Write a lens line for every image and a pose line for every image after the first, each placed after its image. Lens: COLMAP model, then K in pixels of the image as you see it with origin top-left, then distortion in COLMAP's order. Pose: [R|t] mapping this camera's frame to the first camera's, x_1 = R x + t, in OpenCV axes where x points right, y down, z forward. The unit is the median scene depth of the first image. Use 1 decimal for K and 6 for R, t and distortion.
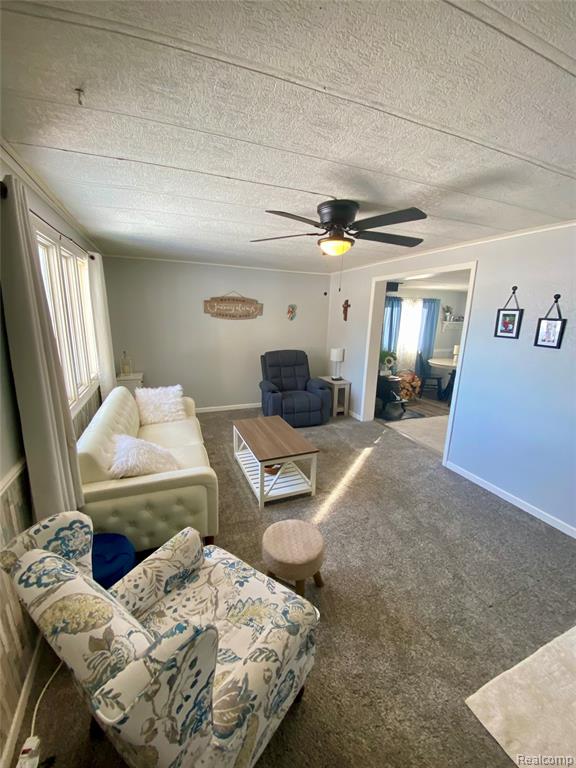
lens RADIAL K [[306.8, 0, 288.0], [0, 306.8, 384.0], [0, 0, 1]] dist [0.000782, 0.000022]
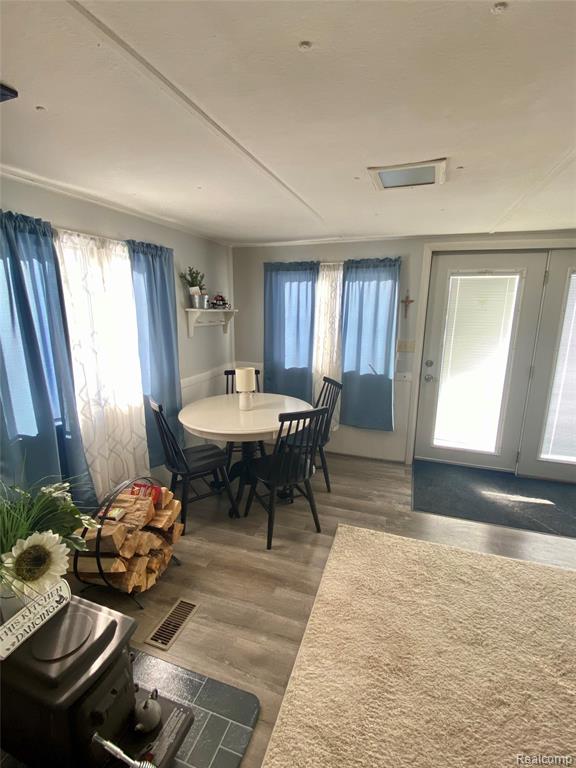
lens RADIAL K [[350.4, 0, 288.0], [0, 350.4, 384.0], [0, 0, 1]] dist [0.000002, -0.000049]
pose [[0.651367, -0.188806, 0.734897, 0.246007], [0.184612, 0.978876, 0.087859, -0.128574], [-0.735962, 0.078442, 0.672463, 0.626914]]
